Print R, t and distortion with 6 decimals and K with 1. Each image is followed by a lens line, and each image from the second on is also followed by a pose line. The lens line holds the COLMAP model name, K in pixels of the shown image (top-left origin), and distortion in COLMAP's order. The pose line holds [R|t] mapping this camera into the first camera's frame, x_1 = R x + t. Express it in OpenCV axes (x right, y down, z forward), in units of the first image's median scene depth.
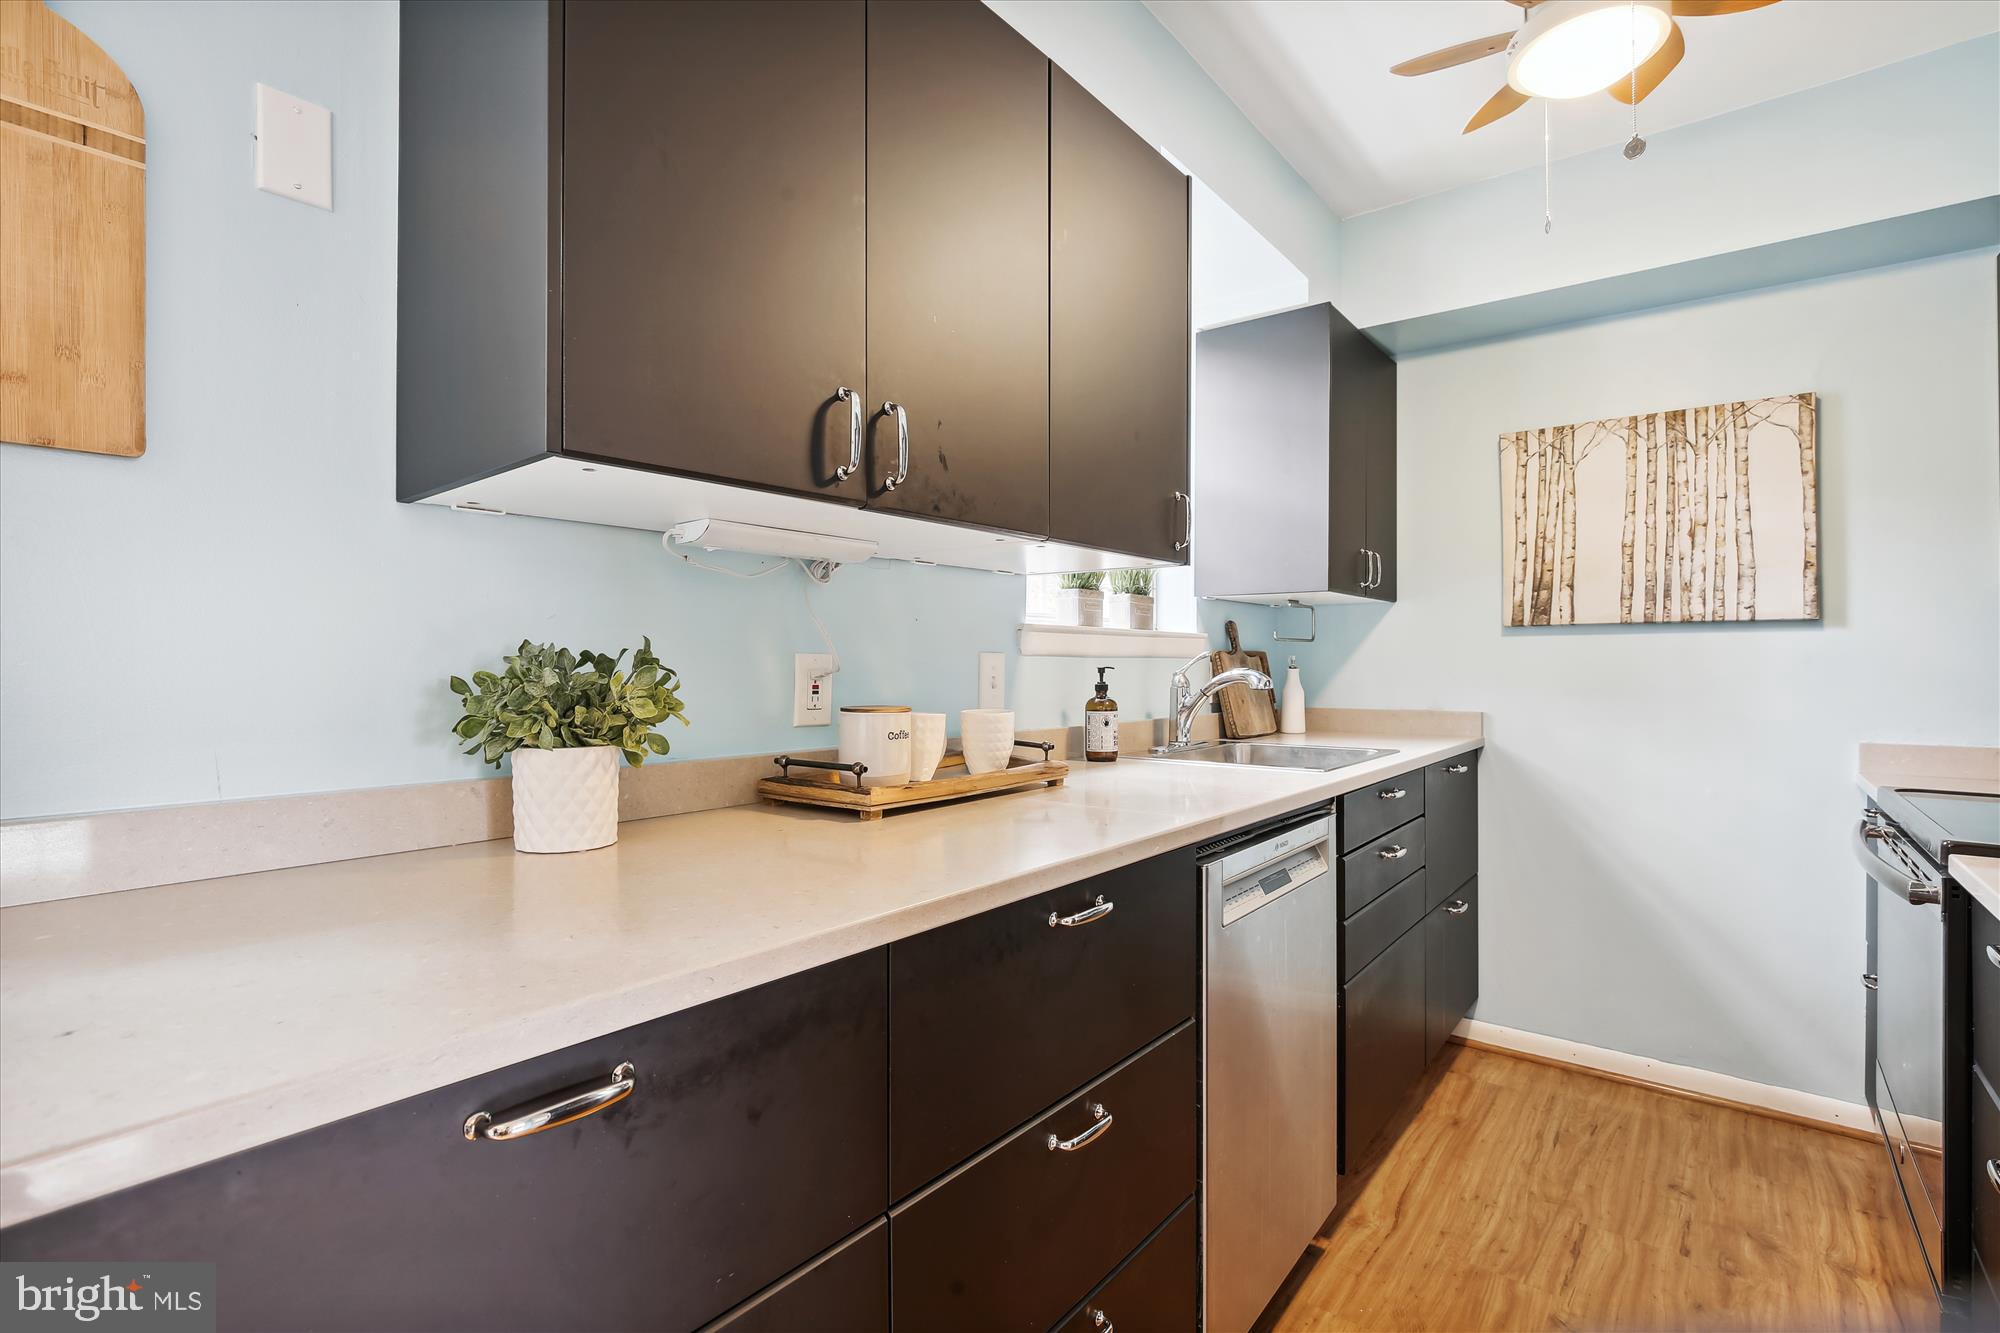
lens RADIAL K [[911.0, 0, 1054.2], [0, 911.0, 658.9], [0, 0, 1]] dist [-0.011715, 0.000515]
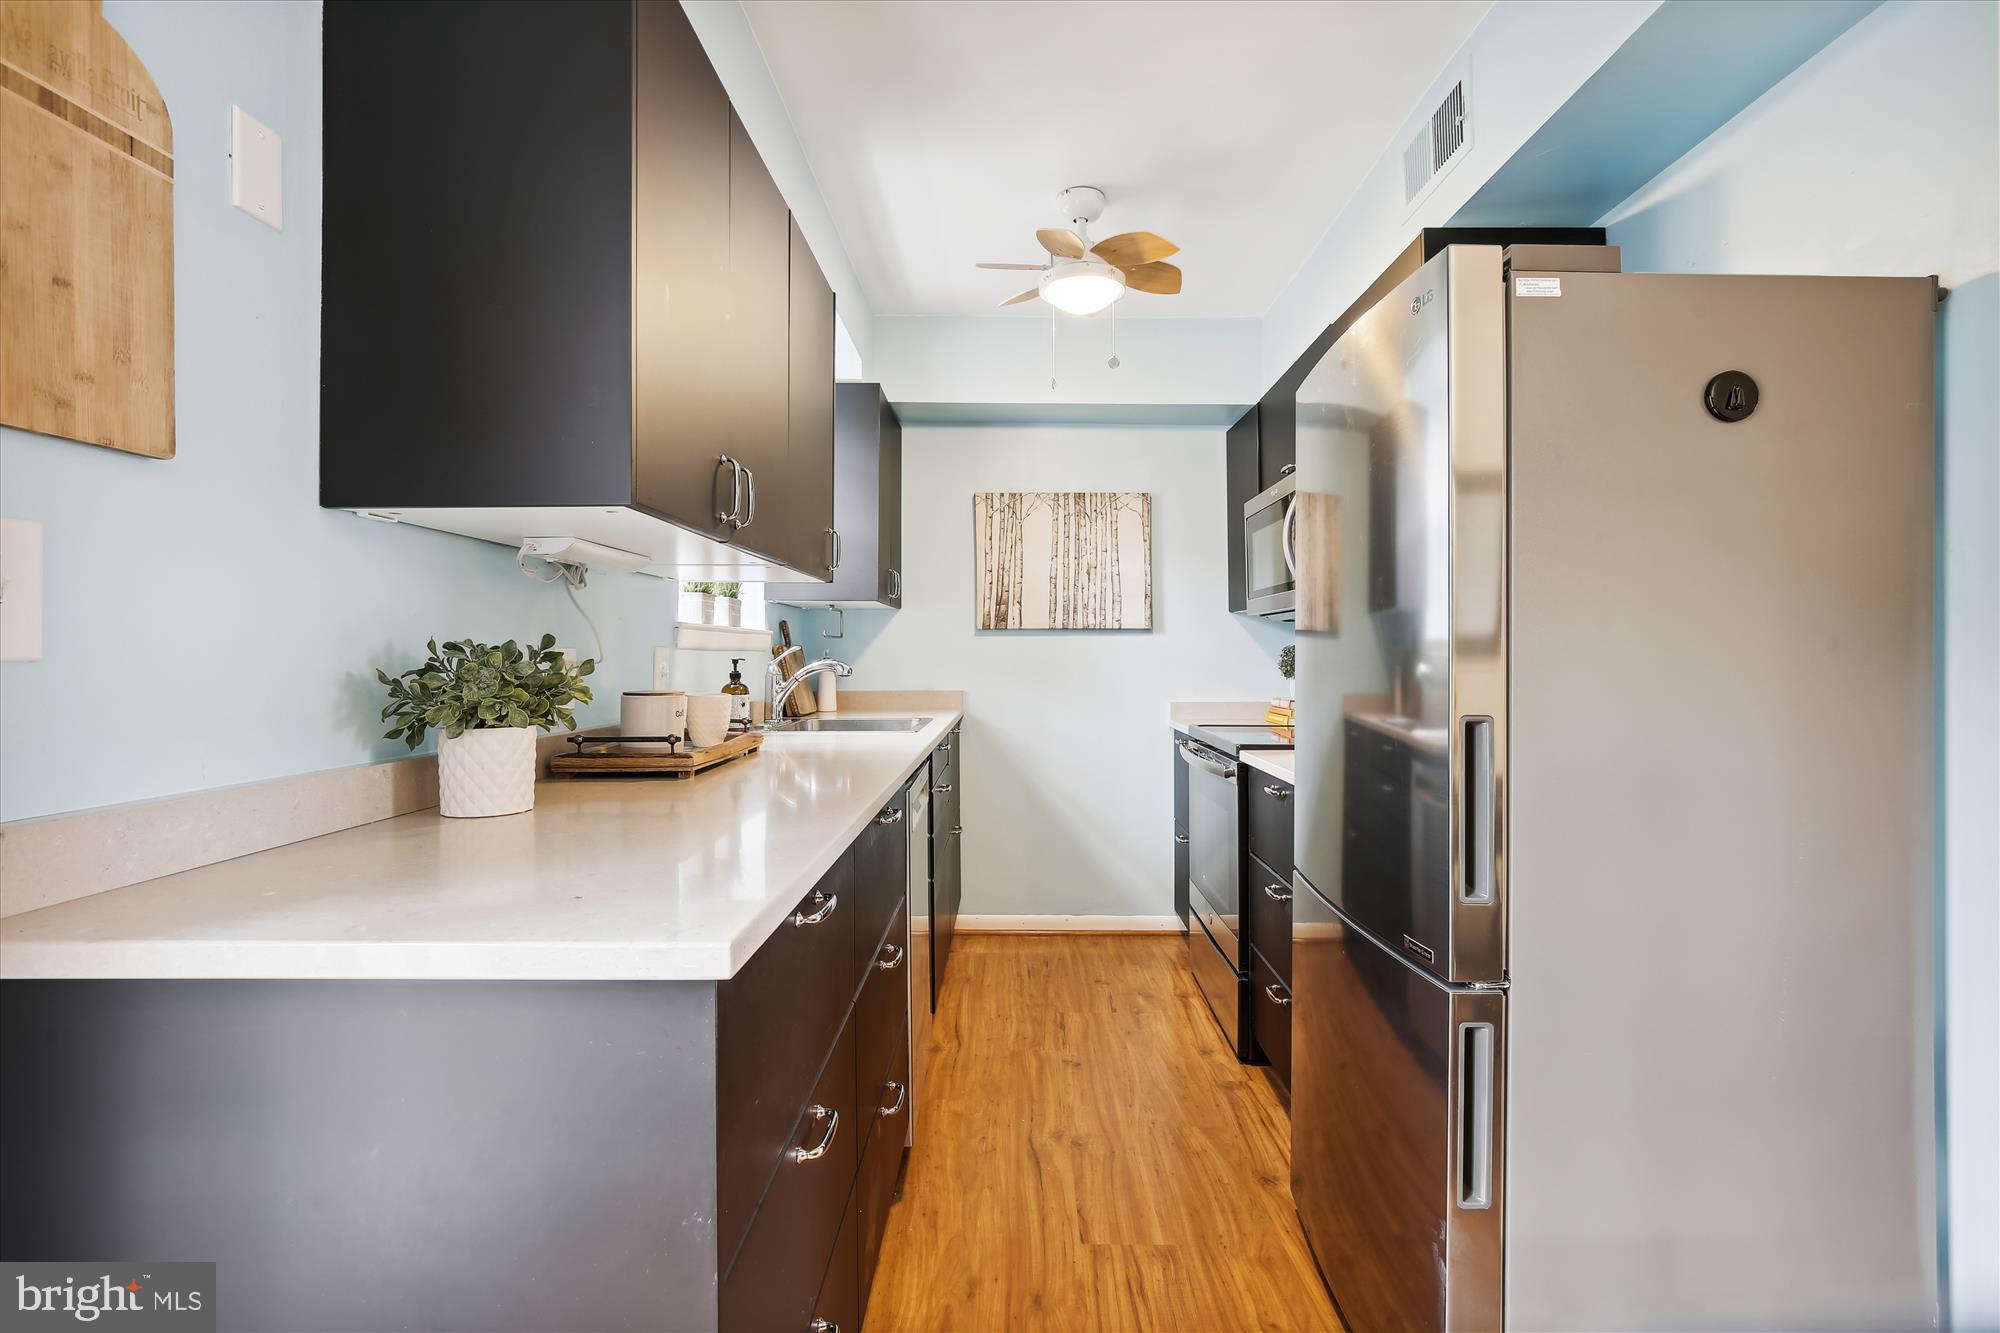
lens RADIAL K [[893.8, 0, 1005.6], [0, 893.8, 637.1], [0, 0, 1]] dist [-0.010462, -0.000015]
pose [[0.804103, 0.010962, 0.594388, -0.332760], [-0.001083, 0.999855, -0.016974, -0.000564], [-0.594488, 0.013005, 0.803999, -0.157508]]
